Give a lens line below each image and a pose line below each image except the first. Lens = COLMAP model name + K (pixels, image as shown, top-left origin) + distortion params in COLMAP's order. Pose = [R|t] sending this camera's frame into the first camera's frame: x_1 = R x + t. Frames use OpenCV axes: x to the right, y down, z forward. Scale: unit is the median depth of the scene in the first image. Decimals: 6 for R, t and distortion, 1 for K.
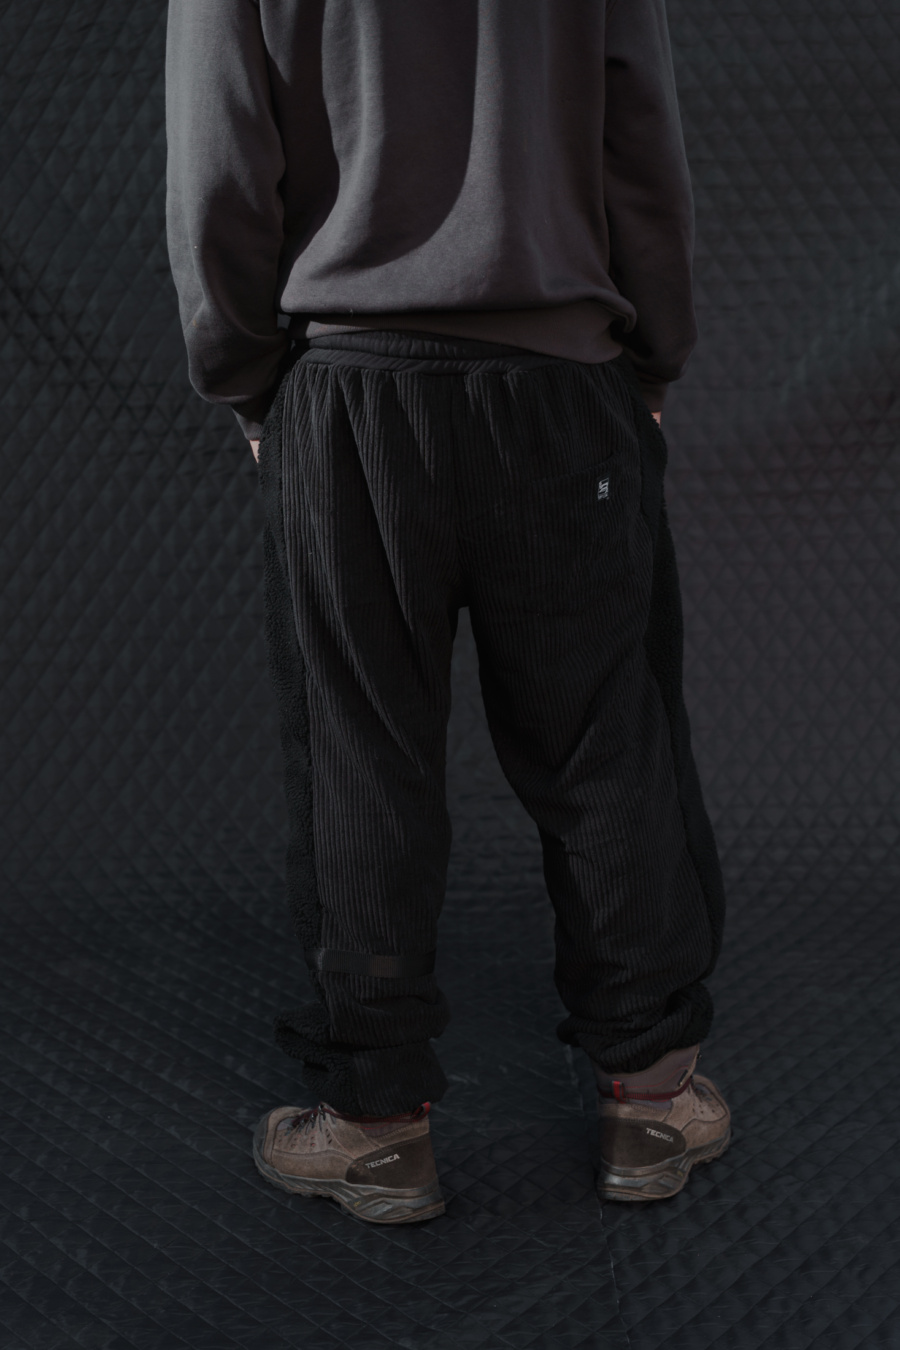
lens RADIAL K [[2753.3, 0, 452.4], [0, 2753.3, 673.3], [0, 0, 1]] dist [-0.042221, 0.000000]
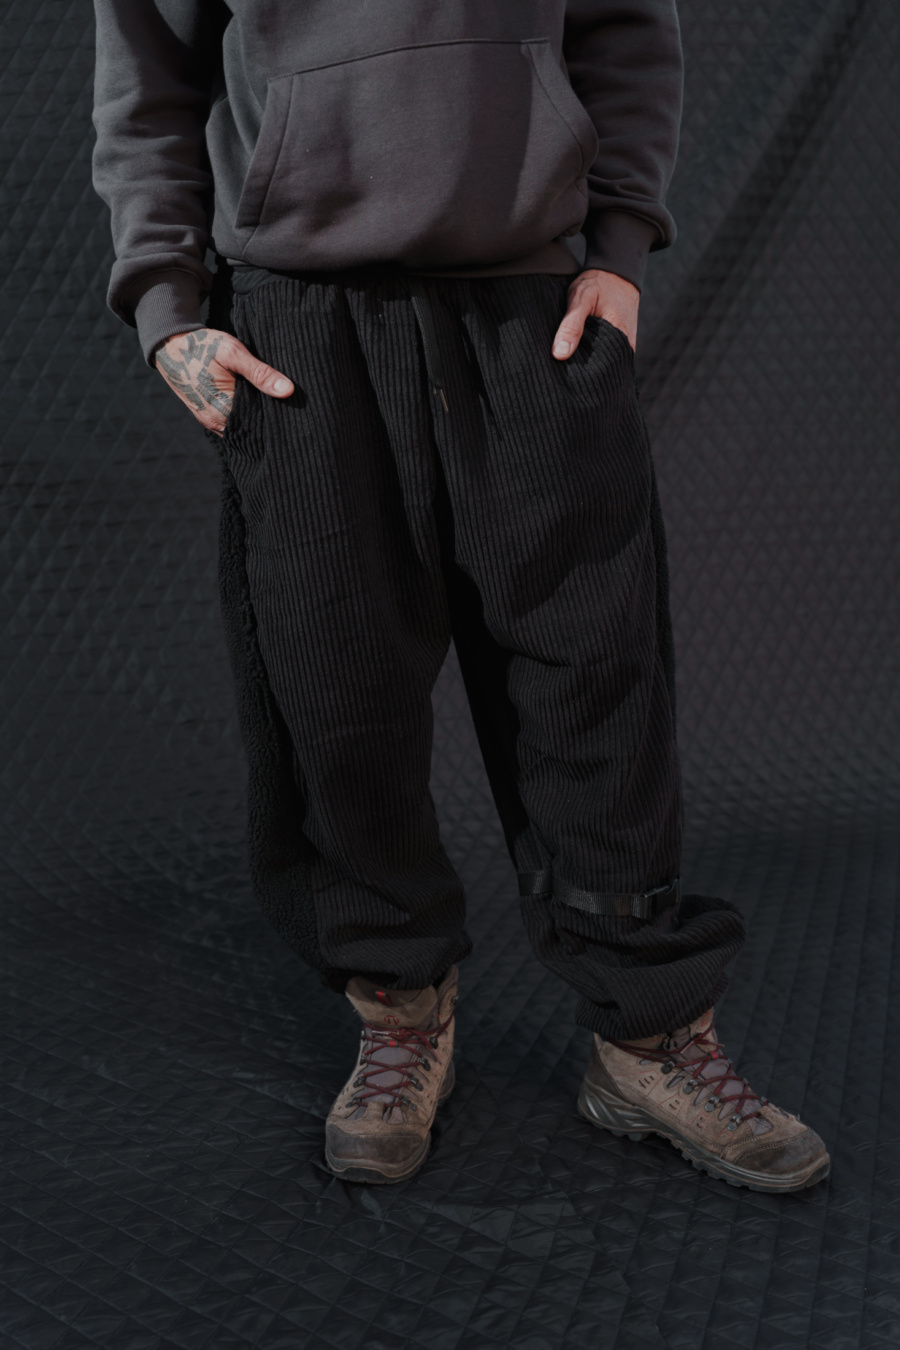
lens RADIAL K [[1512.4, 0, 445.3], [0, 1512.4, 675.4], [0, 0, 1]] dist [0.005375, 0.000000]
pose [[0.963073, -0.032033, 0.267328, -0.079786], [0.050060, 0.996888, -0.060893, 0.039664], [-0.264546, 0.072027, 0.961680, 0.381918]]
